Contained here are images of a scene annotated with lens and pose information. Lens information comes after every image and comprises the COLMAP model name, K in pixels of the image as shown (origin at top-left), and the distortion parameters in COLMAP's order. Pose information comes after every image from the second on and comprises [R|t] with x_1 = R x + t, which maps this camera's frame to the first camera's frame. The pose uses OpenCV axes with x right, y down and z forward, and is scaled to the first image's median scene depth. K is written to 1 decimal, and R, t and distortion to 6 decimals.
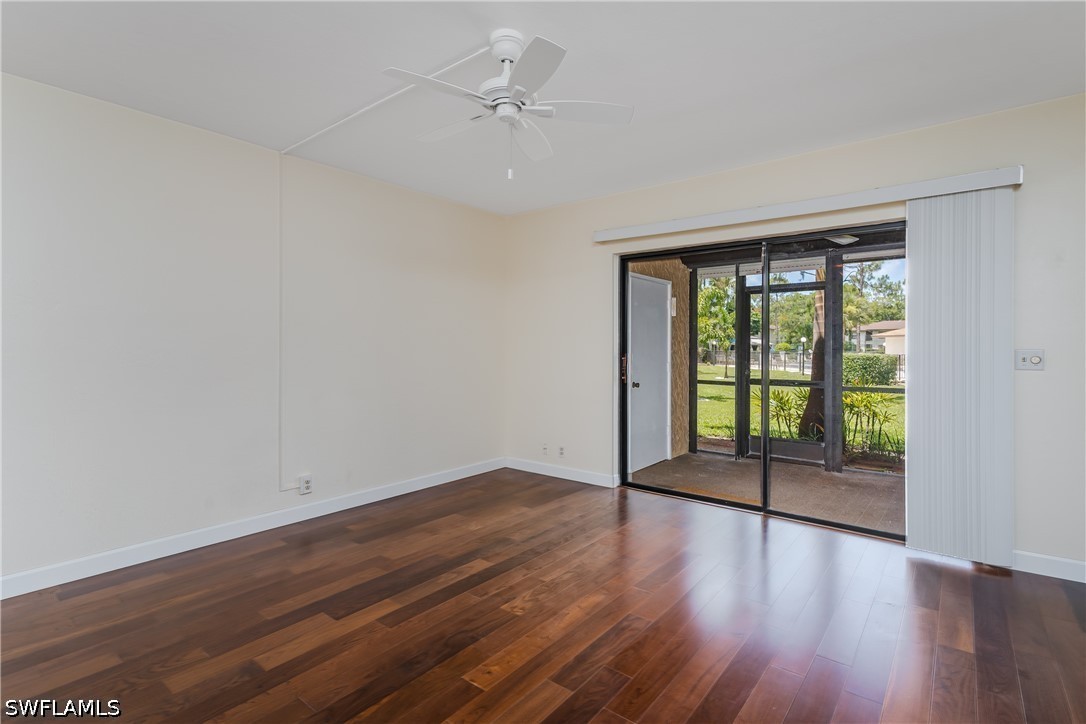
lens RADIAL K [[519.4, 0, 544.7], [0, 519.4, 347.5], [0, 0, 1]] dist [0.003737, 0.000429]
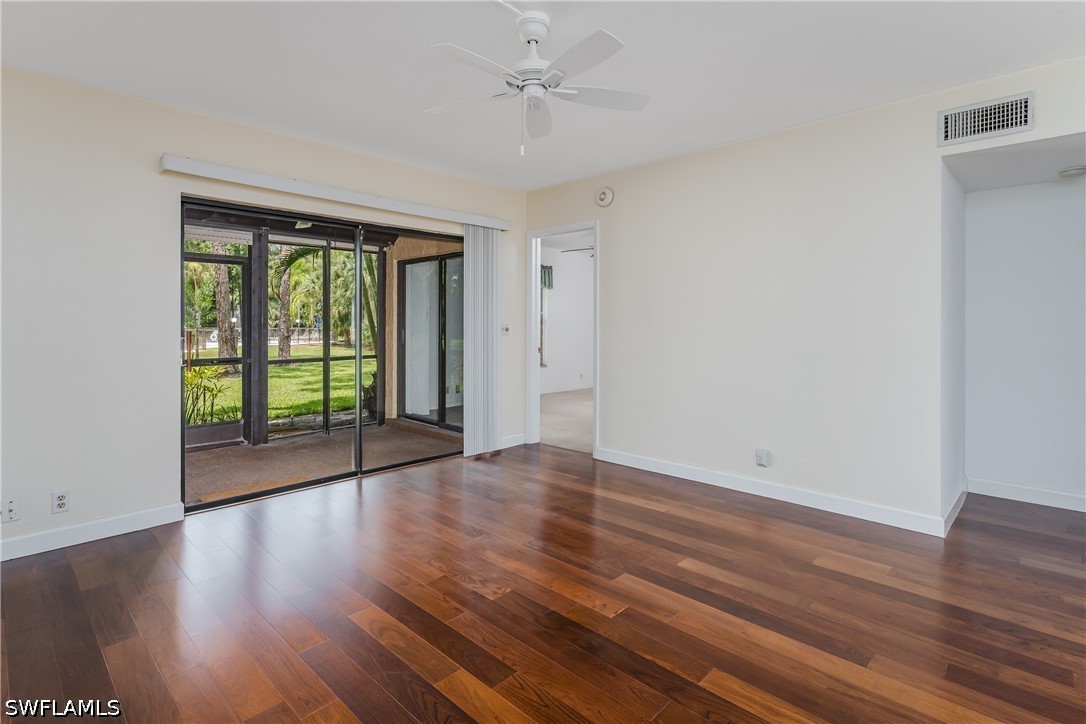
lens RADIAL K [[533.0, 0, 543.5], [0, 533.0, 322.9], [0, 0, 1]] dist [0.001369, 0.001314]
pose [[0.088761, 0.001156, 0.996052, -0.651899], [-0.000409, 0.999999, -0.001124, 0.000541], [-0.996053, -0.000307, 0.088761, 0.518110]]
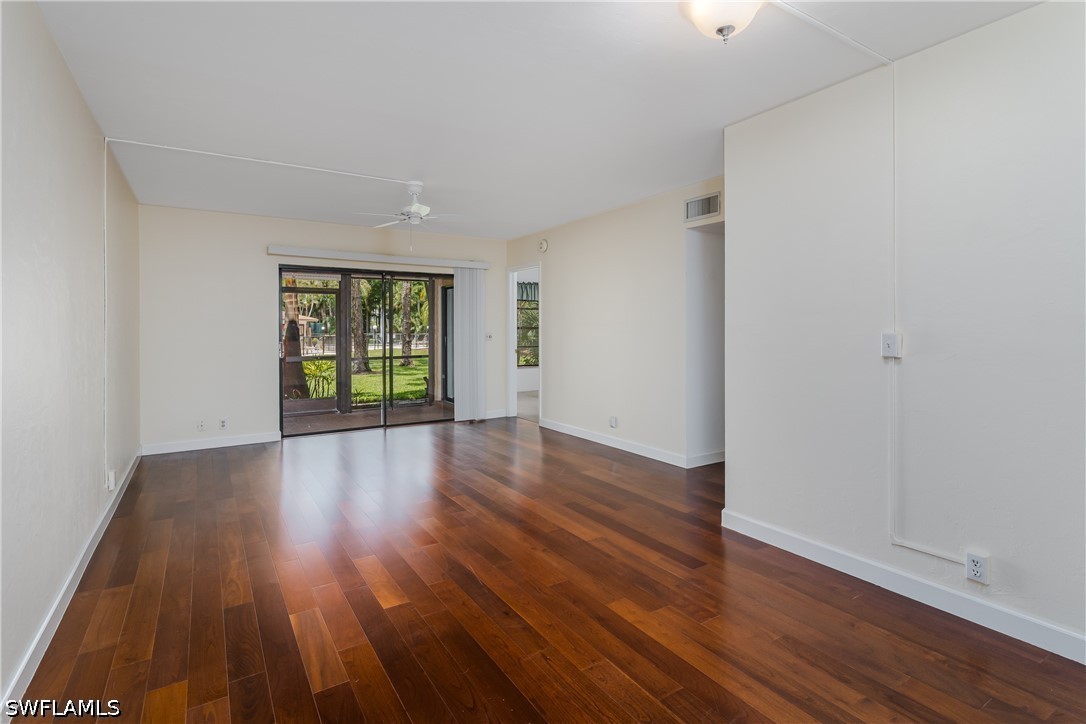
lens RADIAL K [[529.1, 0, 546.6], [0, 529.1, 329.6], [0, 0, 1]] dist [0.000474, -0.000029]
pose [[0.314393, -0.003180, 0.949288, -1.092347], [0.004063, 0.999990, 0.002004, -0.013868], [-0.949284, 0.003227, 0.314403, -0.075529]]
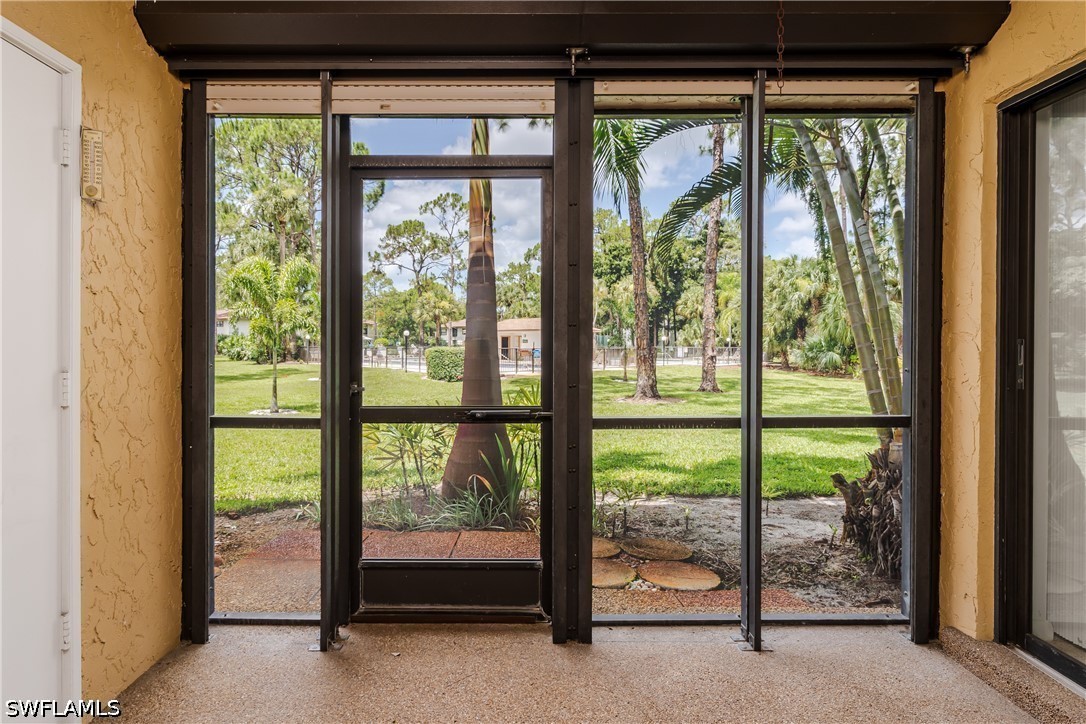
lens RADIAL K [[545.4, 0, 511.8], [0, 545.4, 345.1], [0, 0, 1]] dist [-0.002158, 0.001512]
pose [[0.785392, -0.002282, 0.618995, 0.399631], [0.000476, 0.999995, 0.003081, 0.025035], [-0.618999, -0.002125, 0.785389, 1.050109]]
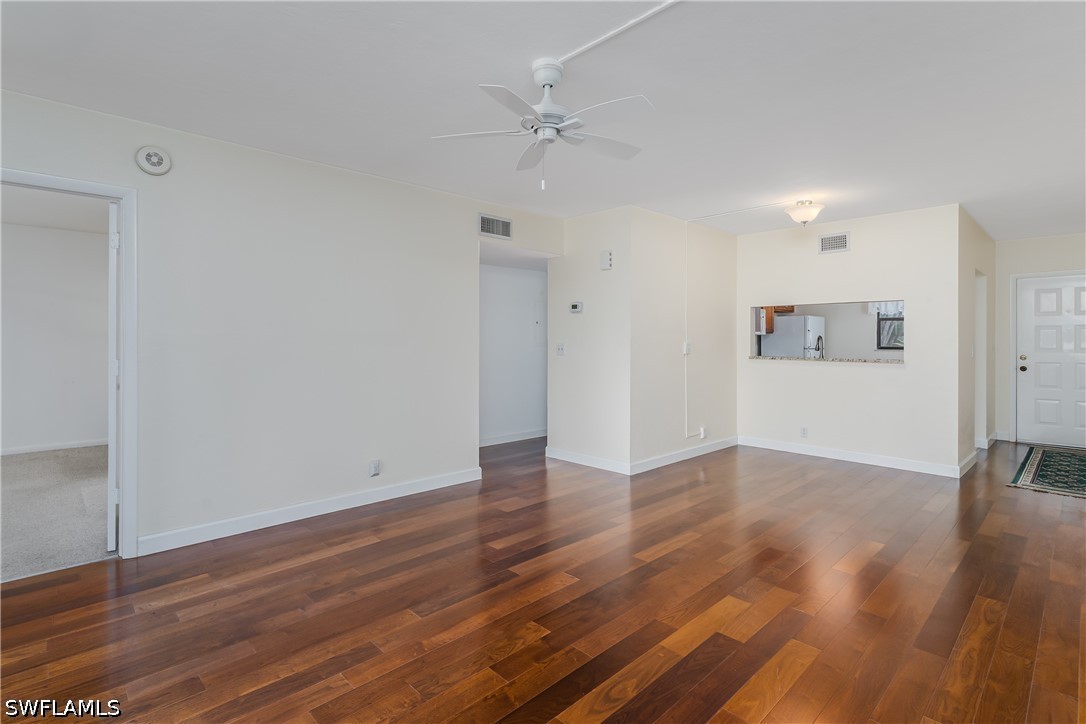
lens RADIAL K [[526.9, 0, 543.0], [0, 526.9, 340.0], [0, 0, 1]] dist [-0.000541, -0.000033]
pose [[-0.991942, -0.001611, 0.126679, -0.119182], [-0.001390, 0.999997, 0.001831, -0.015840], [-0.126682, 0.001640, -0.991942, 1.219536]]
